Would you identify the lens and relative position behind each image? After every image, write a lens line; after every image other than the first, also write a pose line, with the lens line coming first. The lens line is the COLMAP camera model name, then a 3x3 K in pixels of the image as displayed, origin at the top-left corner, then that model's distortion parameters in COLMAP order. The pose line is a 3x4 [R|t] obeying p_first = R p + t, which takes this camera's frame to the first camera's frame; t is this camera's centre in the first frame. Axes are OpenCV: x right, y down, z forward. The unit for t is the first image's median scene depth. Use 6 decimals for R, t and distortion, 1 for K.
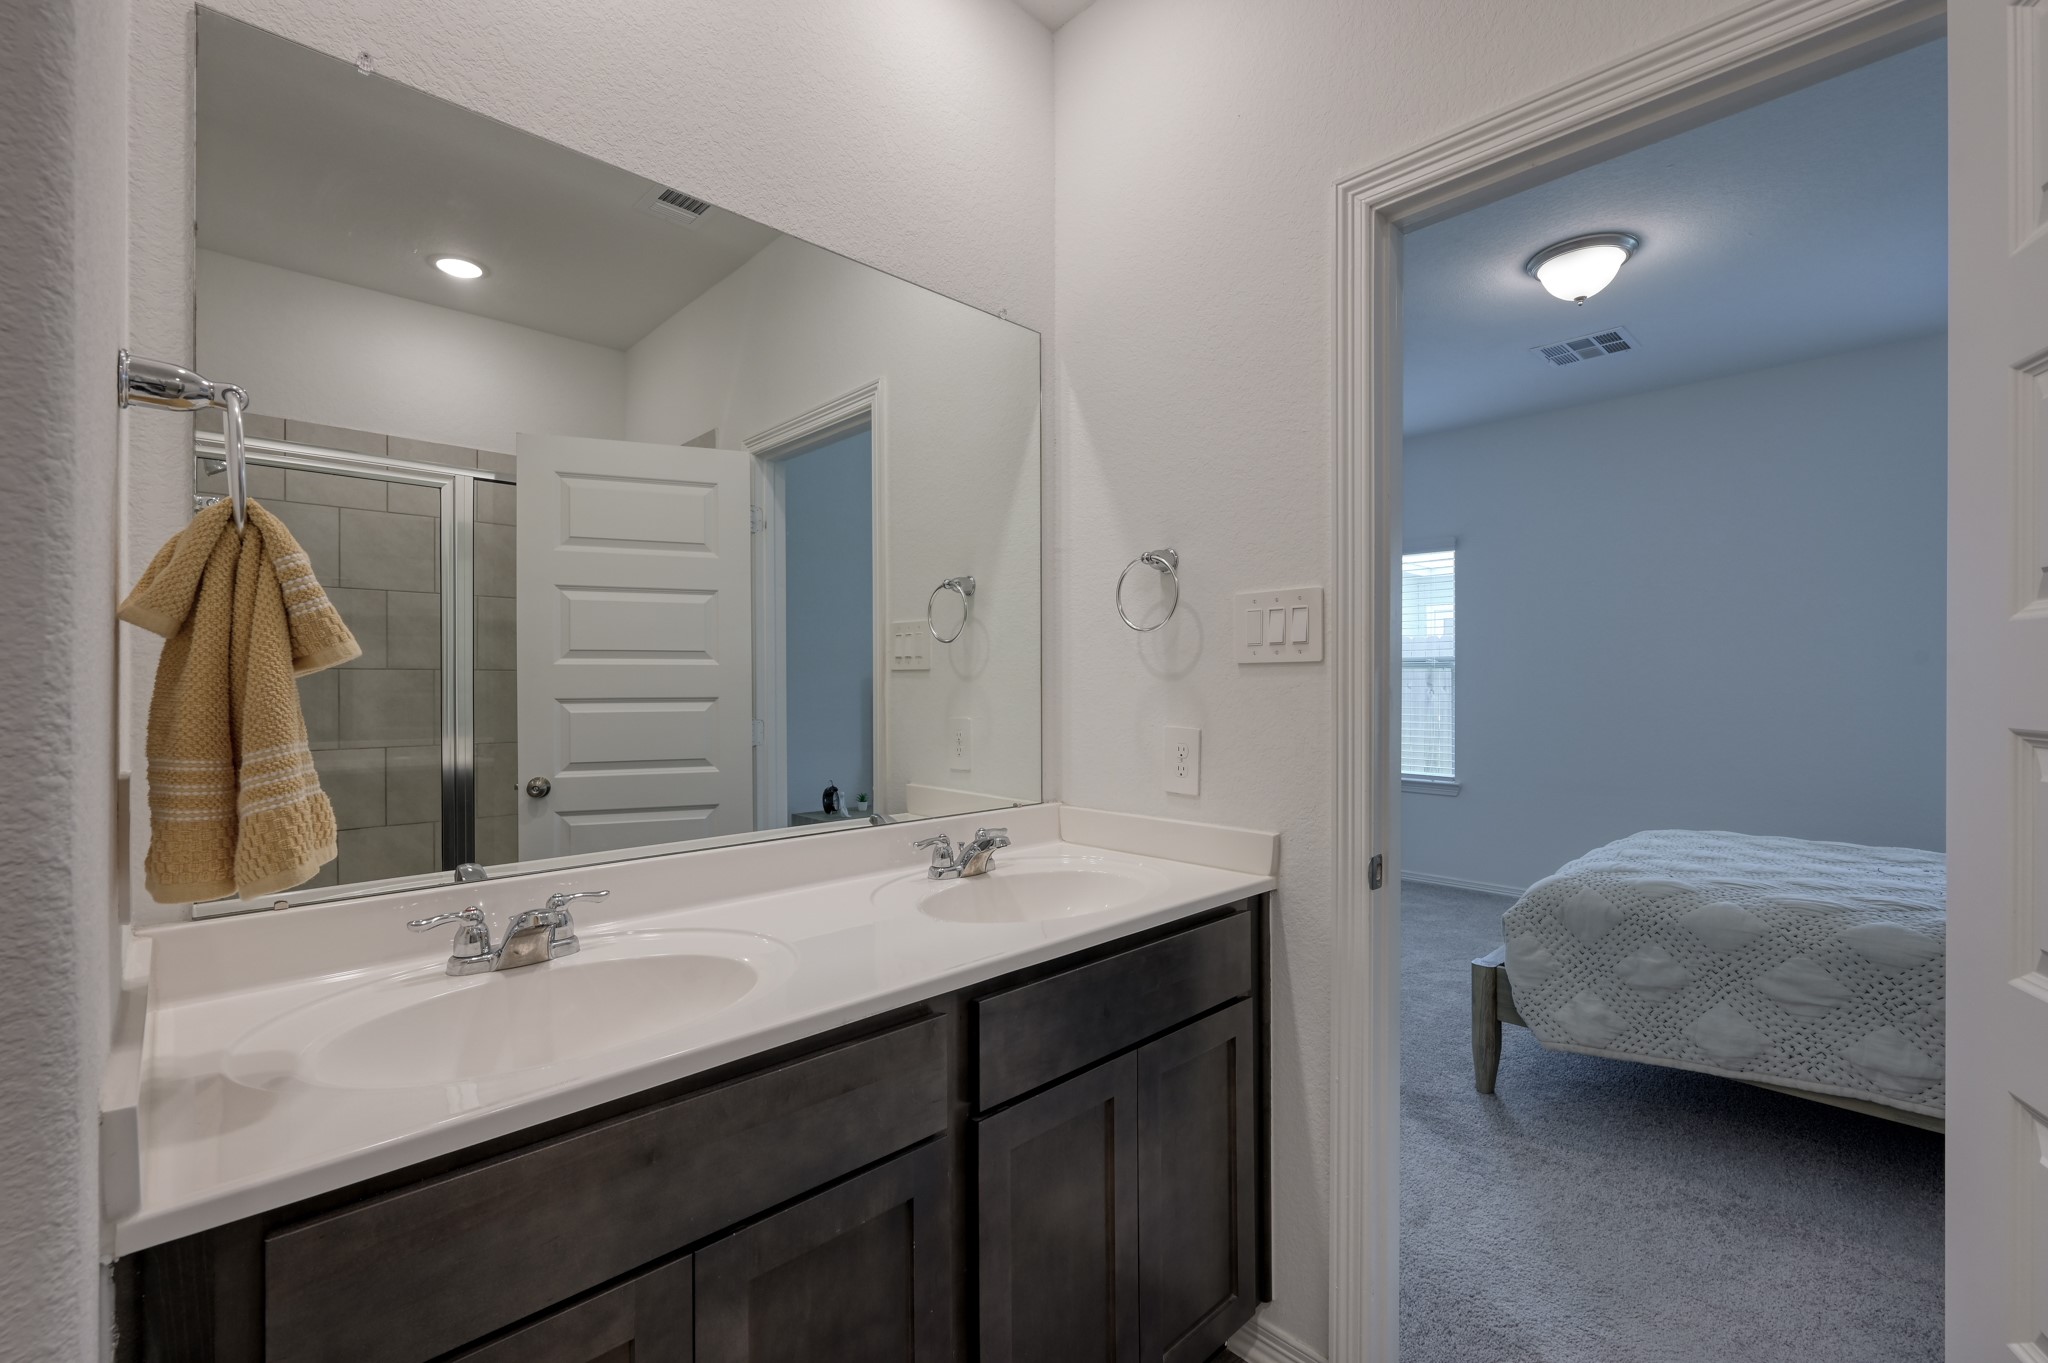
lens RADIAL K [[879.3, 0, 1034.3], [0, 879.3, 679.4], [0, 0, 1]] dist [0.000583, 0.000070]
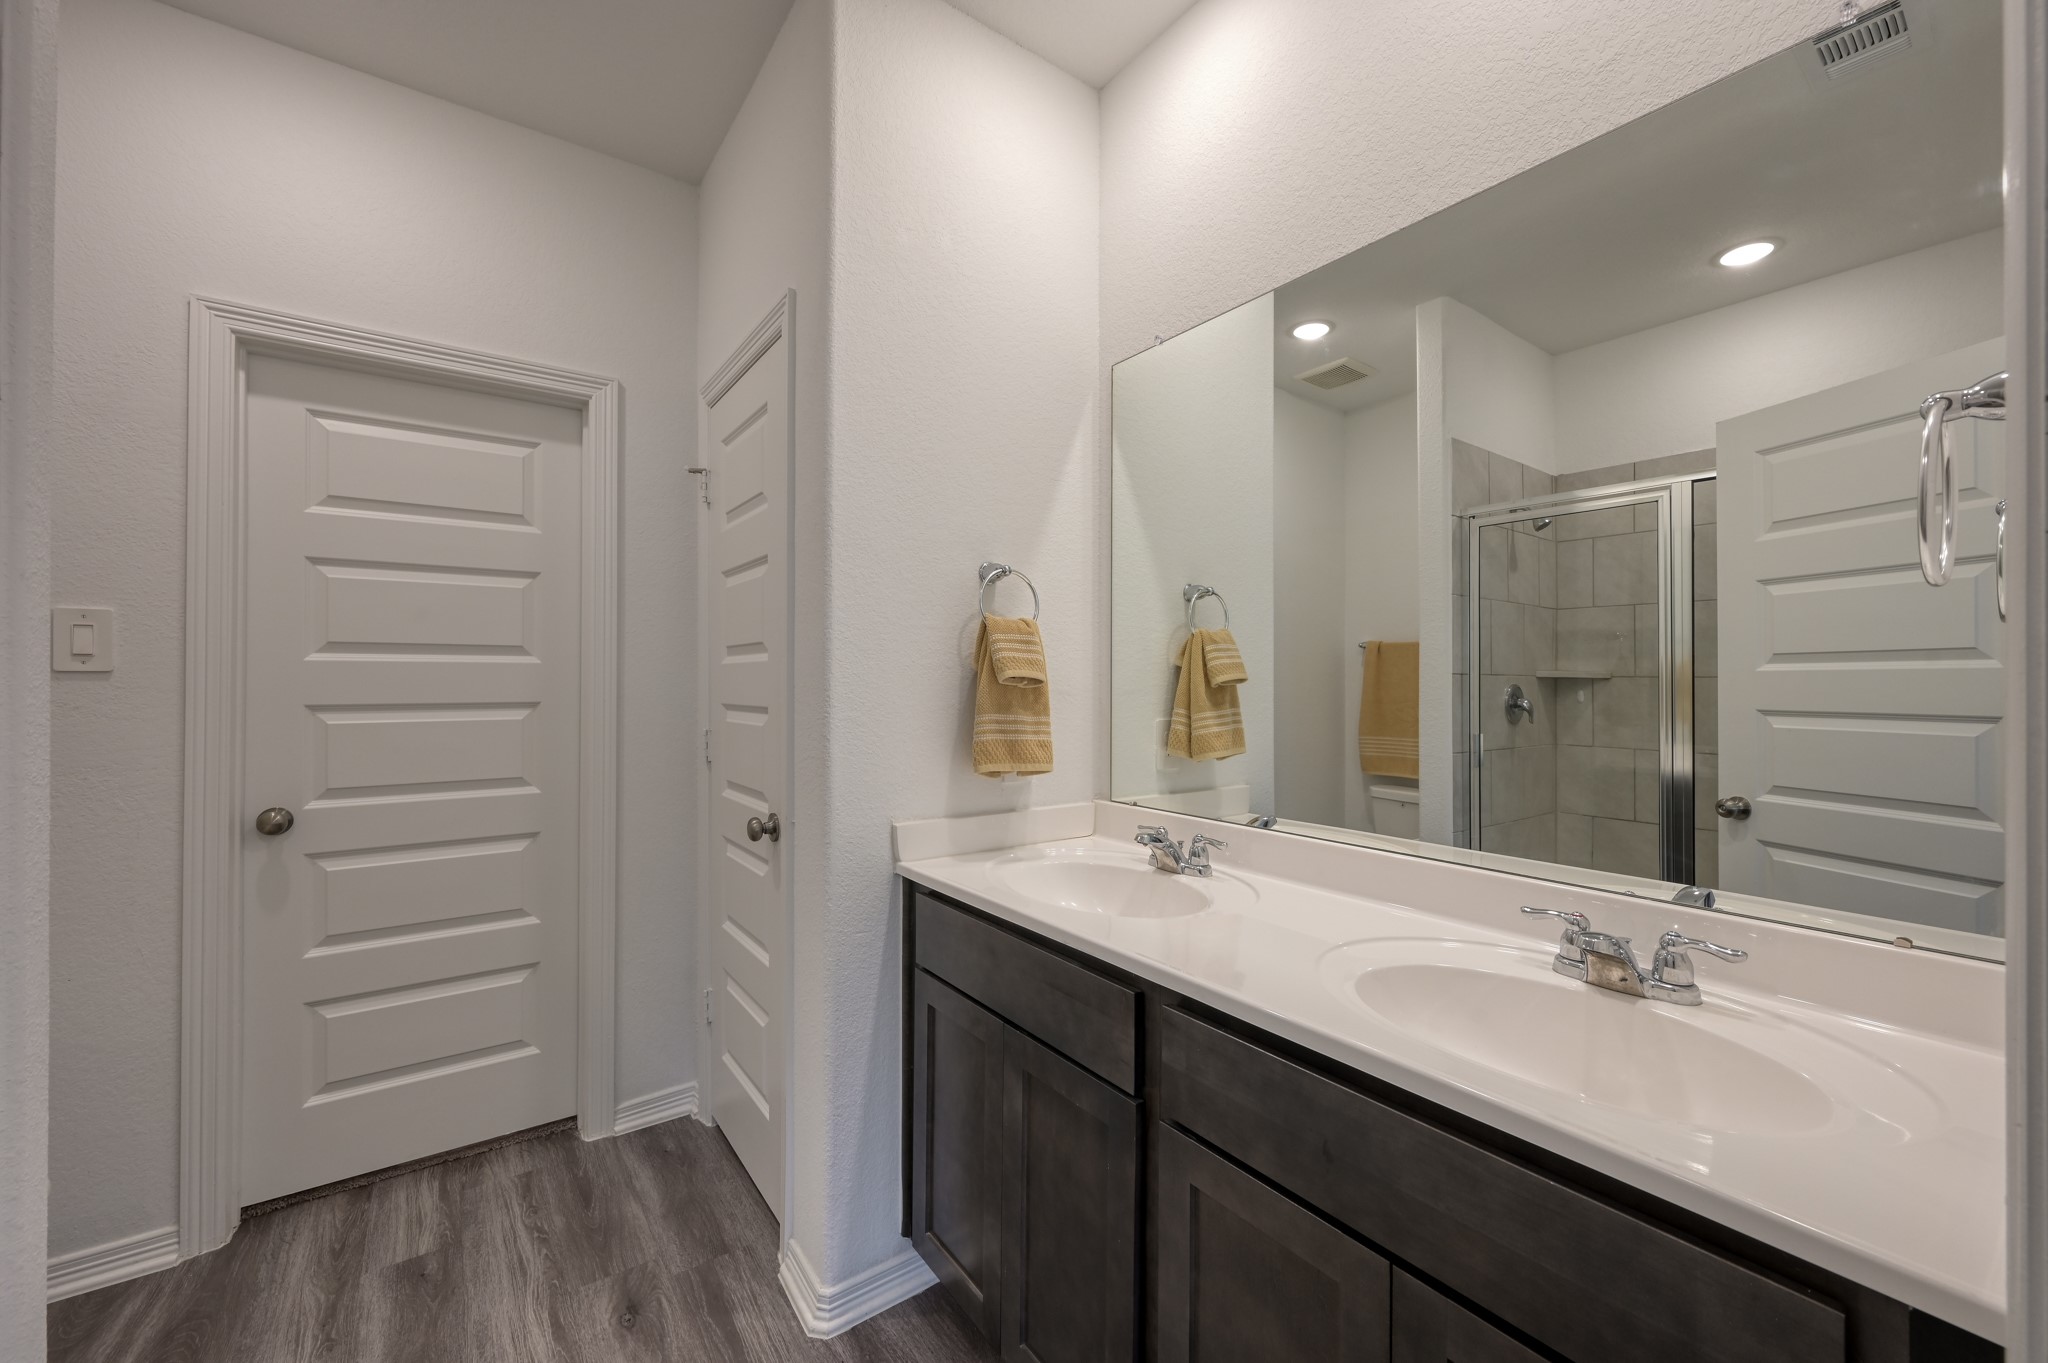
lens RADIAL K [[802.7, 0, 1024.0], [0, 802.7, 681.5], [0, 0, 1]] dist [-0.001790, 0.000092]
pose [[-0.150240, 0.000922, -0.988649, 0.368360], [-0.003417, 0.999993, 0.001452, -0.004055], [0.988644, 0.003596, -0.150236, 0.407847]]
